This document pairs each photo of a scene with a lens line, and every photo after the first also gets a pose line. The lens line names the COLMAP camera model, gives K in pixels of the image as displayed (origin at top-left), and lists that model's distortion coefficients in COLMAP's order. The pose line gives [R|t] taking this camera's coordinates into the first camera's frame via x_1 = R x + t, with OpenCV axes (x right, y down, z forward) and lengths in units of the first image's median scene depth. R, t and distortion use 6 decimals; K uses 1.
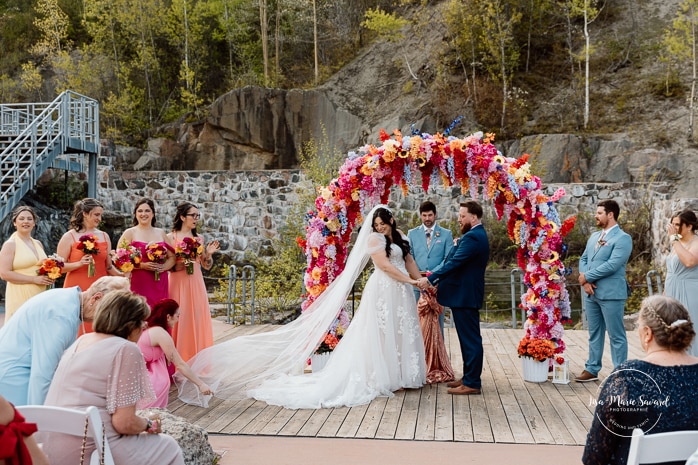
lens RADIAL K [[865.0, 0, 358.2], [0, 865.0, 218.5], [0, 0, 1]] dist [0.022129, -0.009624]
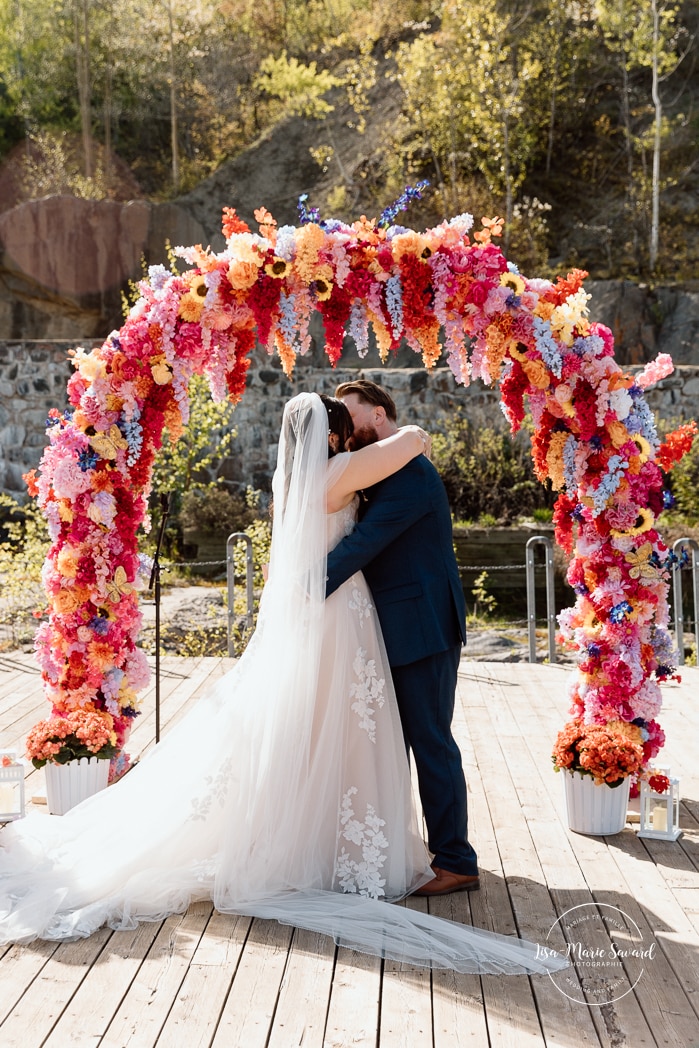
lens RADIAL K [[1446.0, 0, 282.0], [0, 1446.0, 524.4], [0, 0, 1]] dist [0.002953, -0.006873]
pose [[0.999872, 0.000791, 0.016005, 0.008097], [-0.001802, 0.997993, 0.063306, 0.000440], [-0.015923, -0.063327, 0.997866, 0.058704]]
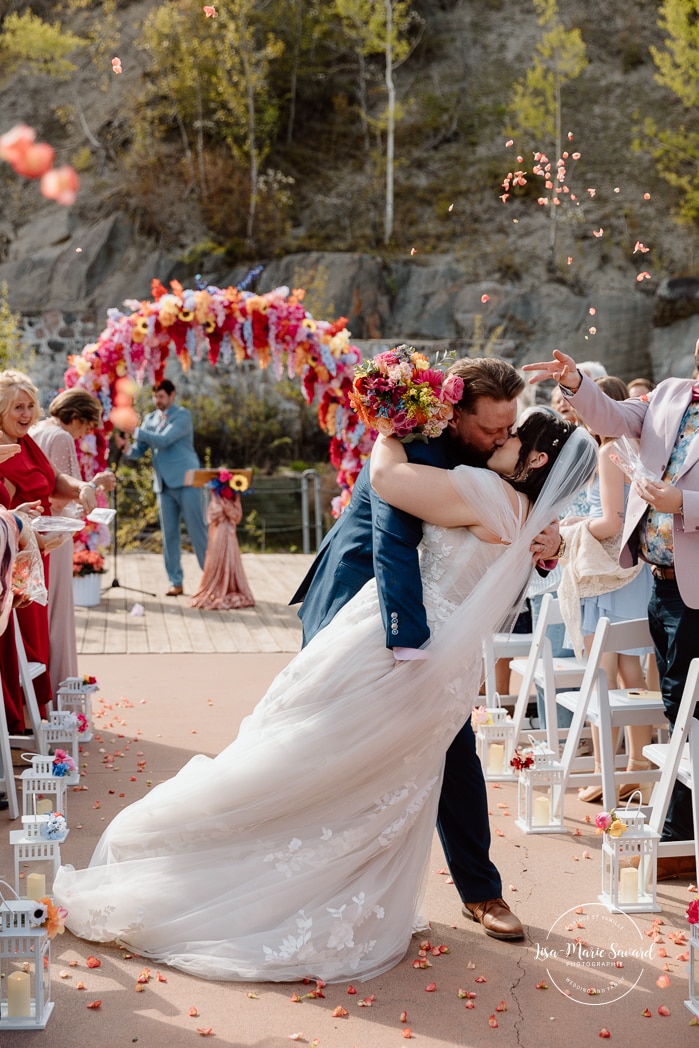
lens RADIAL K [[1596.0, 0, 319.4], [0, 1596.0, 506.7], [0, 0, 1]] dist [0.002405, 0.030467]
pose [[0.975514, -0.007140, 0.219821, -0.026753], [-0.008746, 0.997423, 0.071207, -0.001441], [-0.219763, -0.071386, 0.972938, -0.075227]]
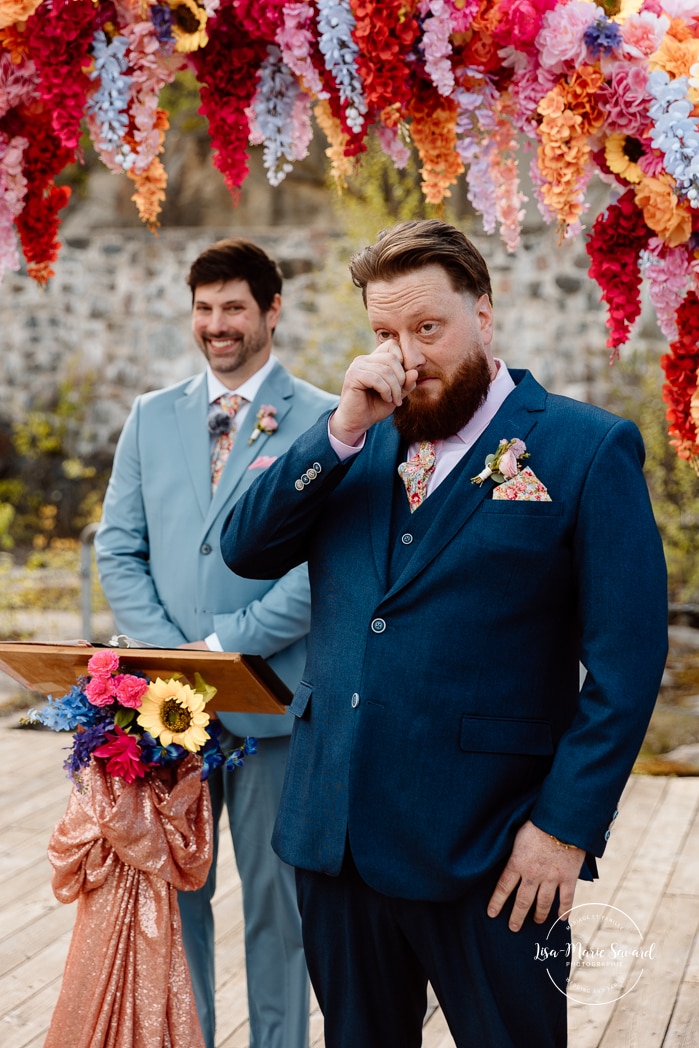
lens RADIAL K [[1948.5, 0, 349.5], [0, 1948.5, 524.0], [0, 0, 1]] dist [0.044563, 0.066280]
pose [[0.988123, 0.019266, -0.152451, 0.032235], [-0.007269, 0.996859, 0.078863, 0.001340], [0.153492, -0.076818, 0.985160, 0.110995]]
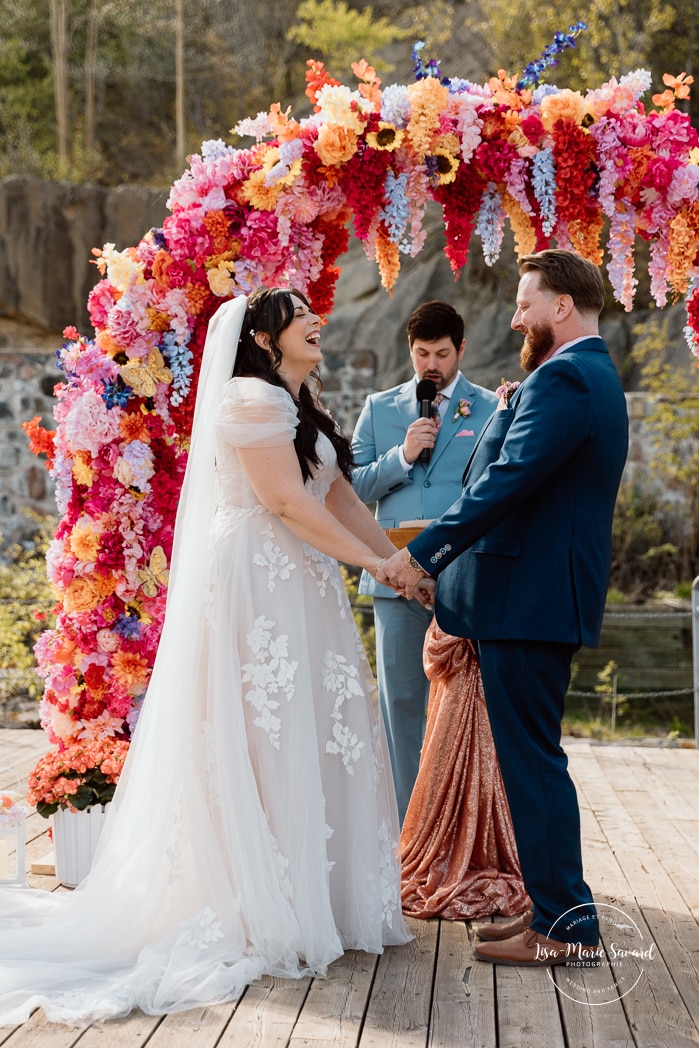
lens RADIAL K [[1981.4, 0, 350.7], [0, 1981.4, 545.0], [0, 0, 1]] dist [-0.240815, 1.094126]
pose [[0.999255, 0.014303, 0.035832, 0.003443], [-0.014809, 0.999794, 0.013888, 0.010435], [-0.035626, -0.014408, 0.999261, 0.060915]]
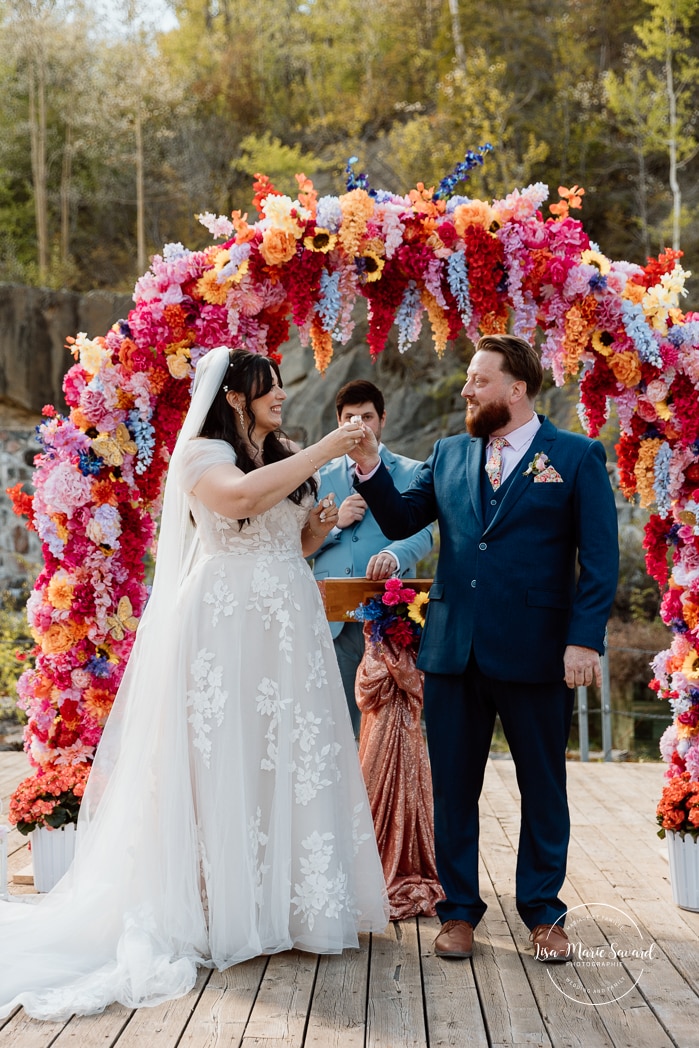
lens RADIAL K [[1629.9, 0, 334.7], [0, 1629.9, 524.2], [0, 0, 1]] dist [-0.033882, 0.092198]
pose [[0.997680, 0.011102, 0.067171, 0.002961], [-0.009376, 0.999619, -0.025954, 0.010149], [-0.067433, 0.025264, 0.997404, 0.066978]]
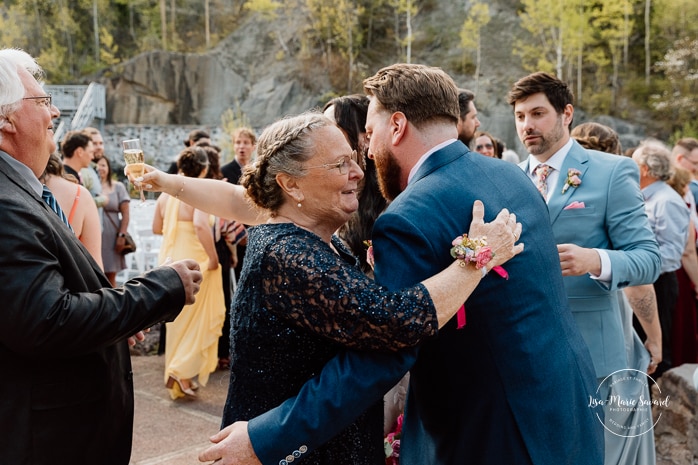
lens RADIAL K [[784.2, 0, 340.9], [0, 784.2, 231.4], [0, 0, 1]] dist [0.001022, 0.002950]
pose [[0.989102, -0.000085, 0.147231, -0.032334], [-0.014878, 0.994823, 0.100524, -0.007667], [-0.146478, -0.101619, 0.983981, -0.262682]]
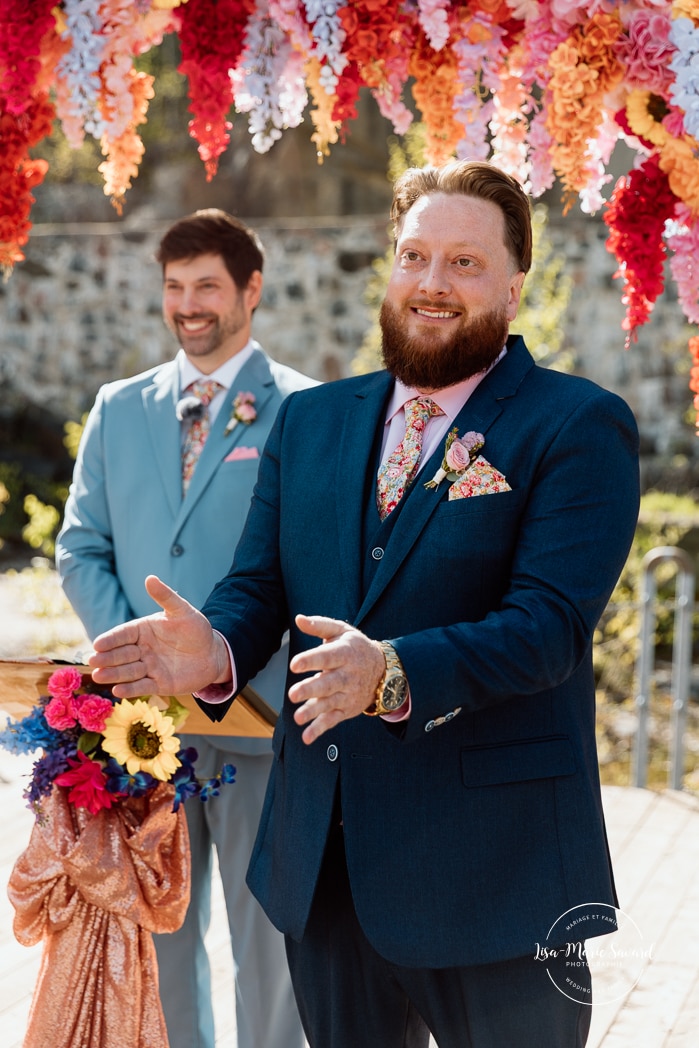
lens RADIAL K [[2006.4, 0, 349.5], [0, 2006.4, 524.0], [0, 0, 1]] dist [-0.037033, 0.325817]
pose [[0.981376, 0.016212, -0.191412, 0.034301], [-0.001345, 0.996988, 0.077543, 0.001785], [0.192093, -0.075841, 0.978442, 0.116999]]
